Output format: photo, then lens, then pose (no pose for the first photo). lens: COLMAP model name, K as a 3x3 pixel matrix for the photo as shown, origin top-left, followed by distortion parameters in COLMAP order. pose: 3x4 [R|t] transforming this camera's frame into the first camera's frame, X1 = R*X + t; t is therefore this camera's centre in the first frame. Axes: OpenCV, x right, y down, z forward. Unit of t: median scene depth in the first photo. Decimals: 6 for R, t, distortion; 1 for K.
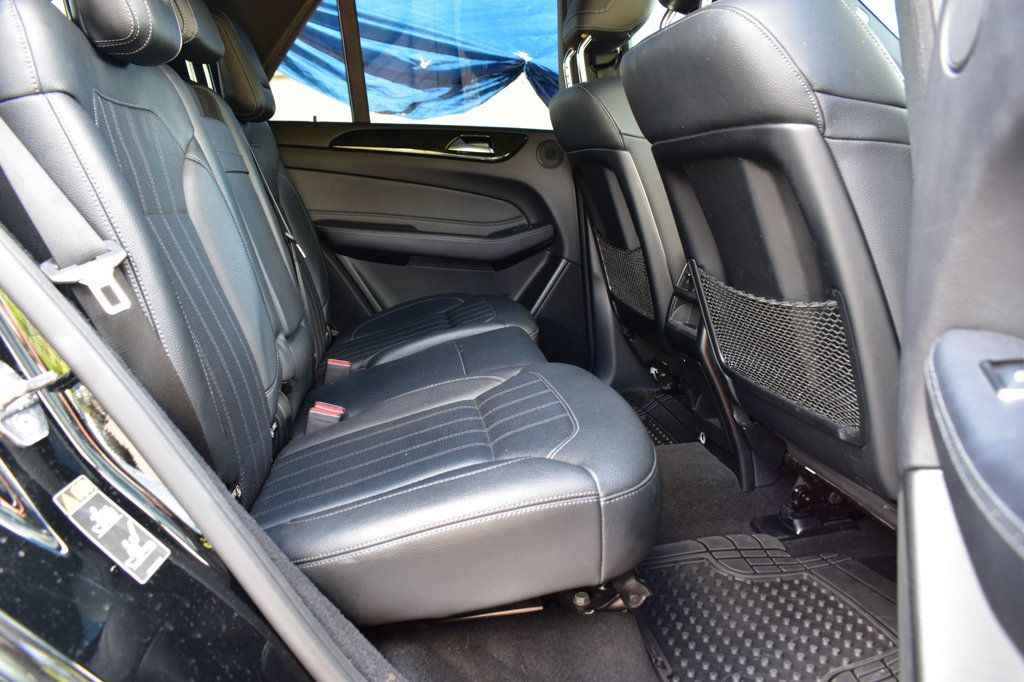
lens RADIAL K [[793.3, 0, 507.8], [0, 793.3, 321.8], [0, 0, 1]] dist [-0.101505, 0.006905]
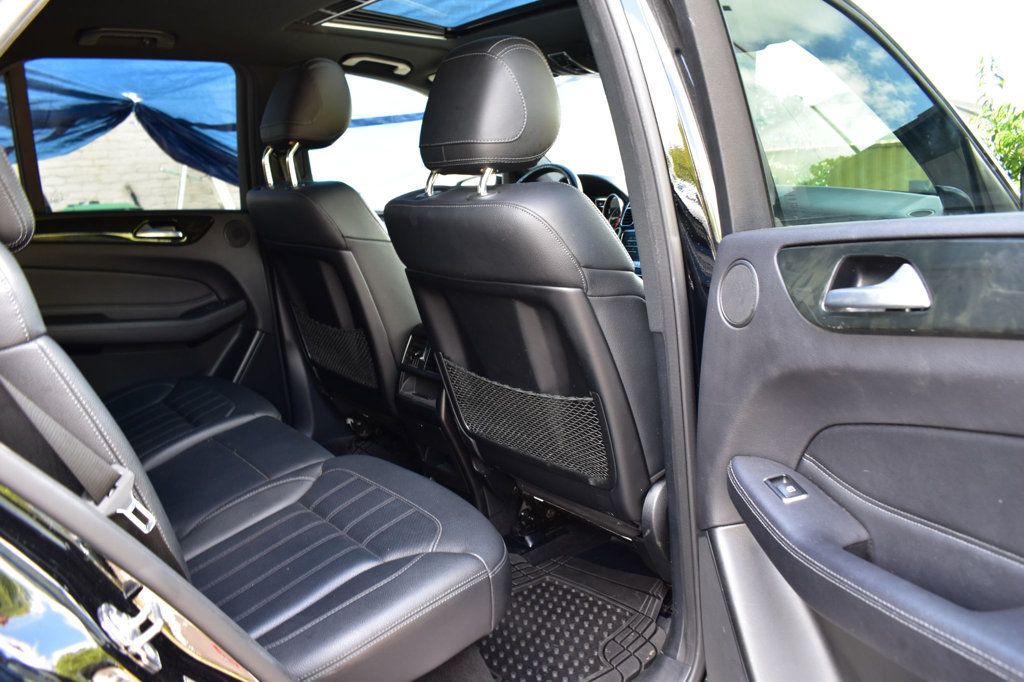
lens RADIAL K [[797.6, 0, 512.0], [0, 797.6, 341.0], [0, 0, 1]] dist [-0.098002, 0.012703]
pose [[0.859468, -0.114234, 0.498263, -0.272784], [0.102769, 0.993423, 0.050488, -0.138876], [-0.500753, 0.007813, 0.865555, -0.136864]]
